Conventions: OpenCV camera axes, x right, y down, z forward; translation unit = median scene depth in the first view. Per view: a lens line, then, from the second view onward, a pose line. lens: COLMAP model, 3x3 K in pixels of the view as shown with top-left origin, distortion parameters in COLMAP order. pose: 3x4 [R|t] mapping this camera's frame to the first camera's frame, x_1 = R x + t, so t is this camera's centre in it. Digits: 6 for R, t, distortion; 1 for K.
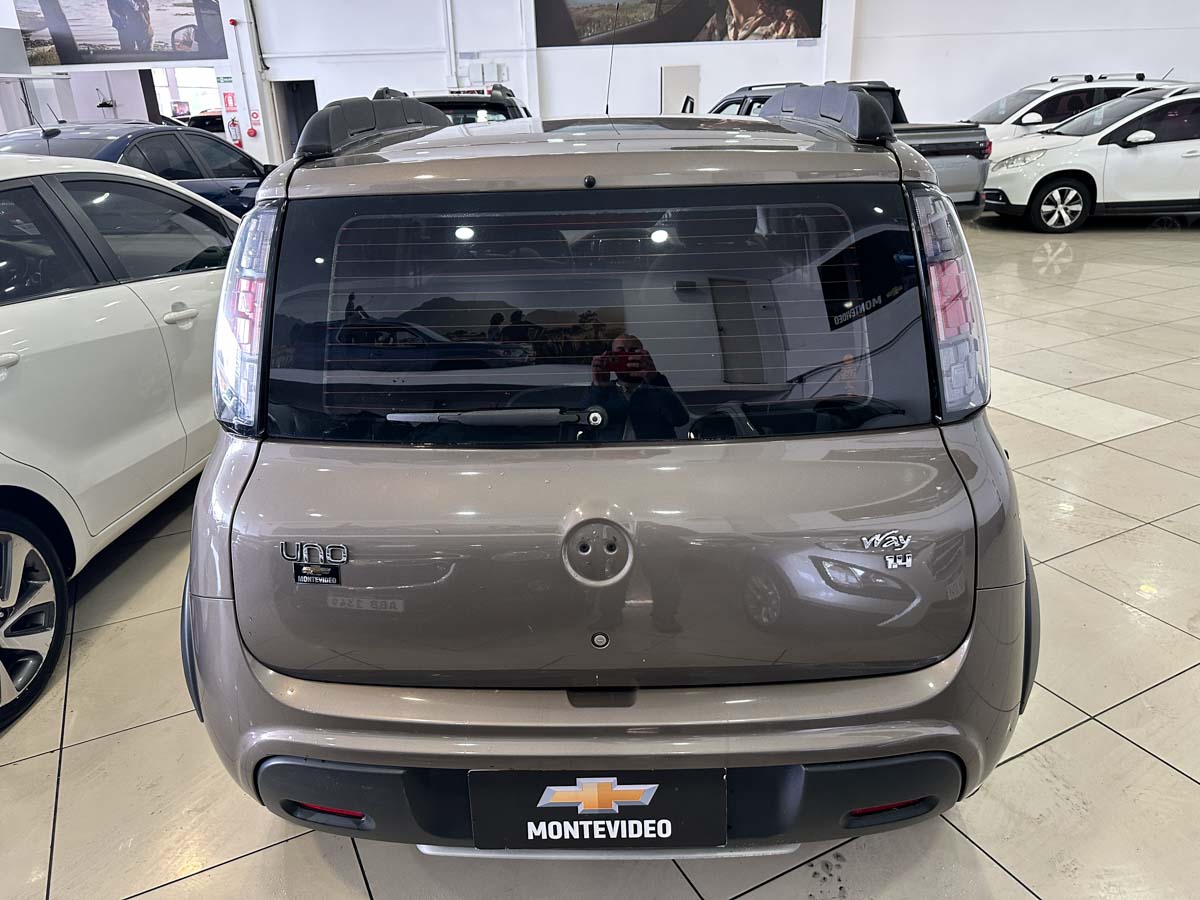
lens RADIAL K [[849.1, 0, 599.8], [0, 849.1, 450.3], [0, 0, 1]] dist [0.013071, -0.019128]
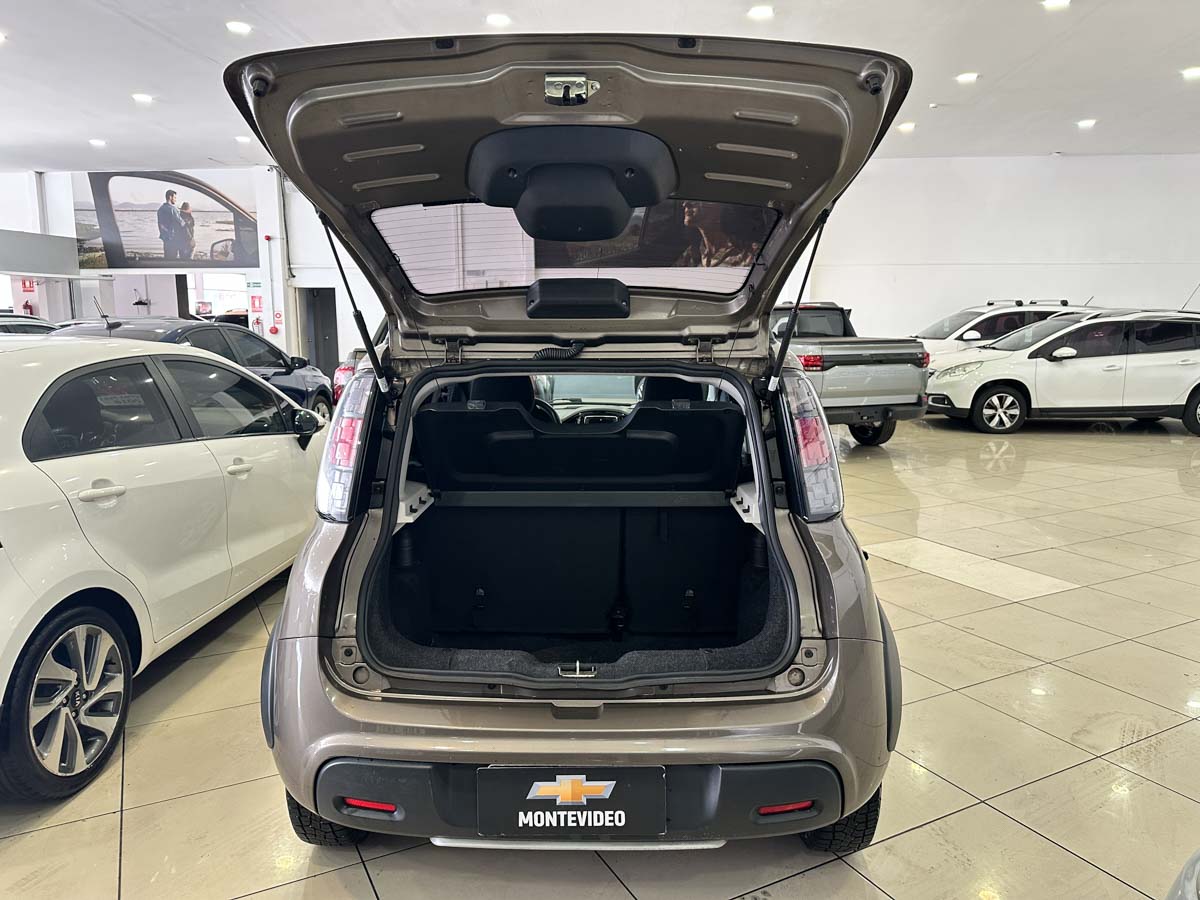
lens RADIAL K [[829.7, 0, 597.0], [0, 829.7, 449.3], [0, 0, 1]] dist [0.126384, -0.205990]
pose [[0.999657, 0.023313, 0.011914, 0.001378], [-0.020029, 0.974051, -0.225441, 0.024799], [-0.016860, 0.225126, 0.974184, -0.061931]]
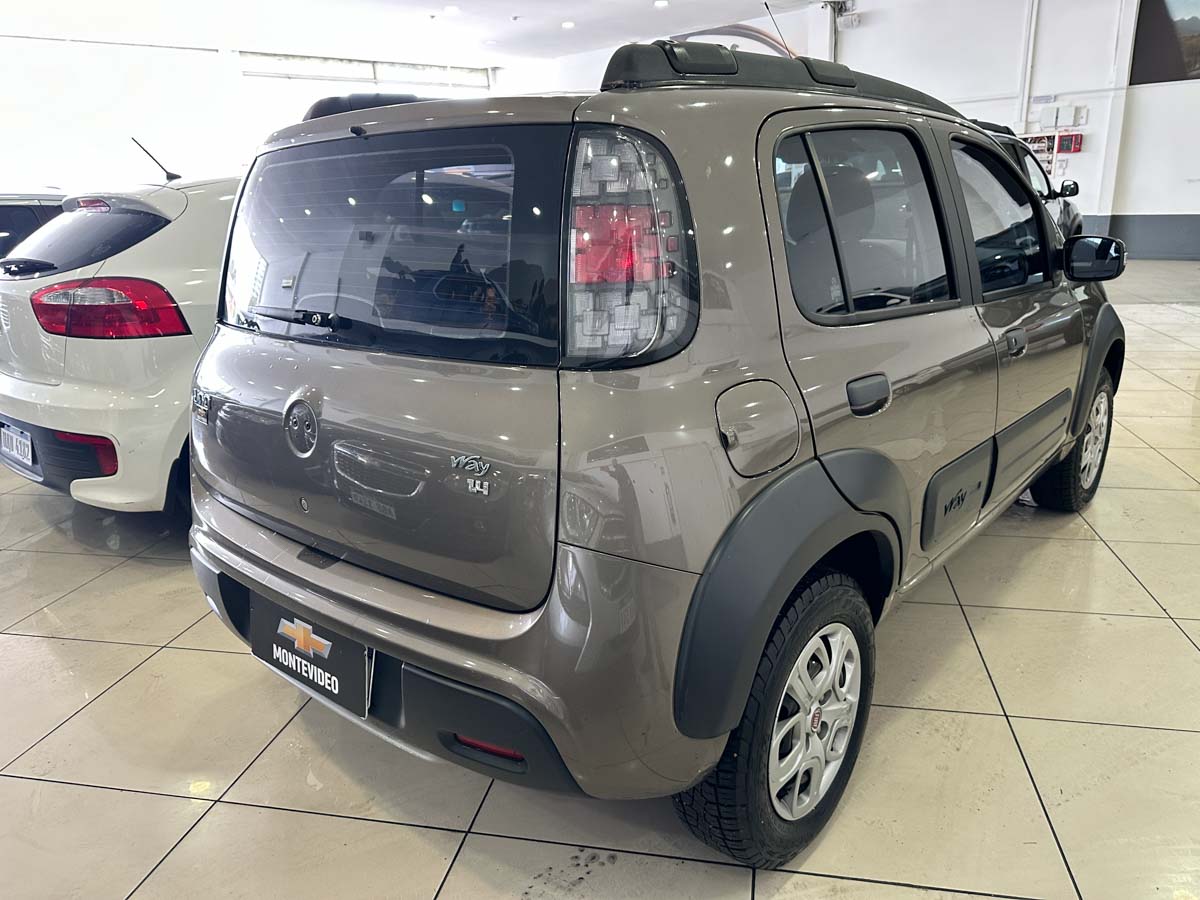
lens RADIAL K [[849.1, 0, 599.8], [0, 849.1, 450.3], [0, 0, 1]] dist [0.013071, -0.019128]
pose [[0.778707, 0.179584, -0.601137, 0.140597], [-0.217223, 0.976069, 0.010203, 0.005856], [0.588583, 0.122635, 0.799081, 0.034632]]
